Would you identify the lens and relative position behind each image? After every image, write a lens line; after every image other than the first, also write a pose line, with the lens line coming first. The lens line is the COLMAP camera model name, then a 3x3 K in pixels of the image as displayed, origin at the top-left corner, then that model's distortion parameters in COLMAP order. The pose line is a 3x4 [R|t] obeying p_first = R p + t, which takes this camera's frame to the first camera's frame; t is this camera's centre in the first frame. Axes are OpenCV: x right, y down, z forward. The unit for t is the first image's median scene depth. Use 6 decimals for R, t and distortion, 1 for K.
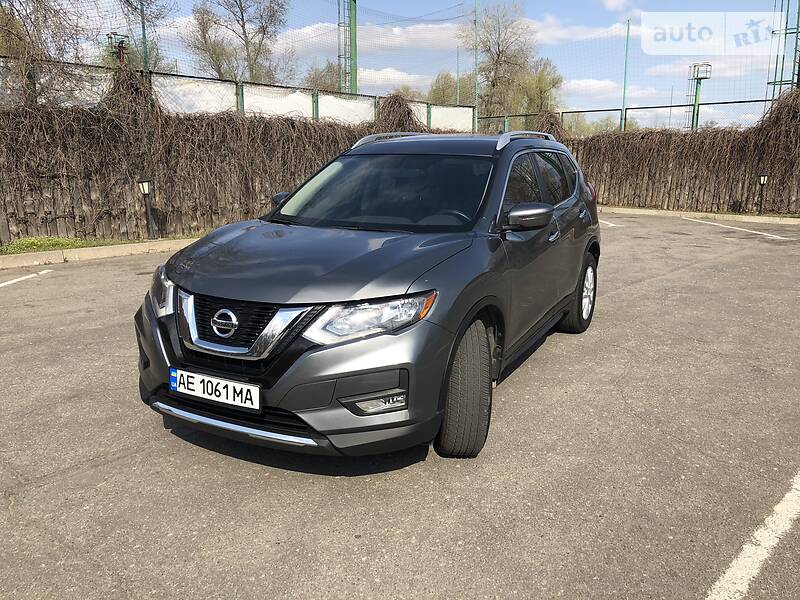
lens RADIAL K [[644.7, 0, 405.6], [0, 644.7, 298.0], [0, 0, 1]] dist [0.053723, -0.052128]
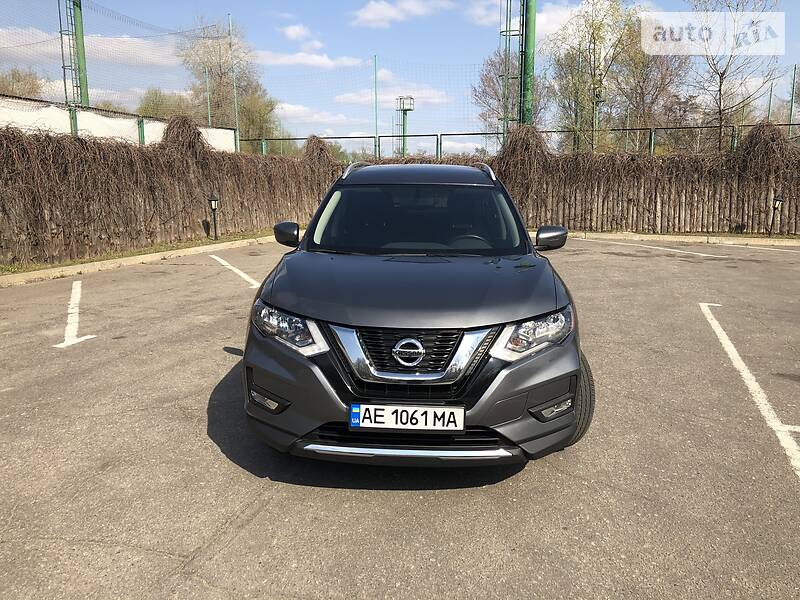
lens RADIAL K [[644.7, 0, 401.8], [0, 644.7, 293.4], [0, 0, 1]] dist [0.053723, -0.052128]
pose [[0.911355, -0.070891, 0.405471, -0.697357], [0.086266, 0.996076, -0.019745, -0.035229], [-0.402481, 0.052973, 0.913894, 0.063602]]
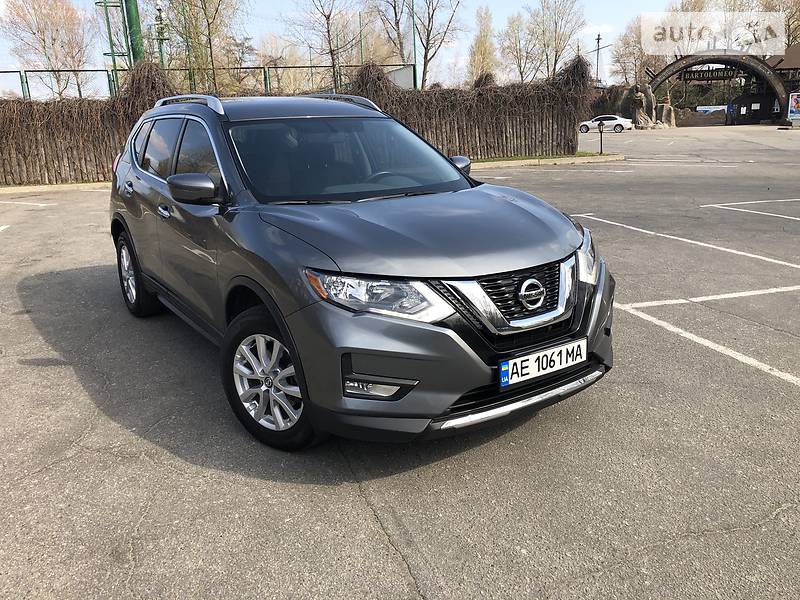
lens RADIAL K [[644.7, 0, 394.7], [0, 644.7, 287.3], [0, 0, 1]] dist [0.053723, -0.052128]
pose [[0.491391, -0.242510, 0.836495, -1.170927], [0.220356, 0.963821, 0.149977, -0.157938], [-0.842602, 0.110629, 0.527052, 0.666347]]
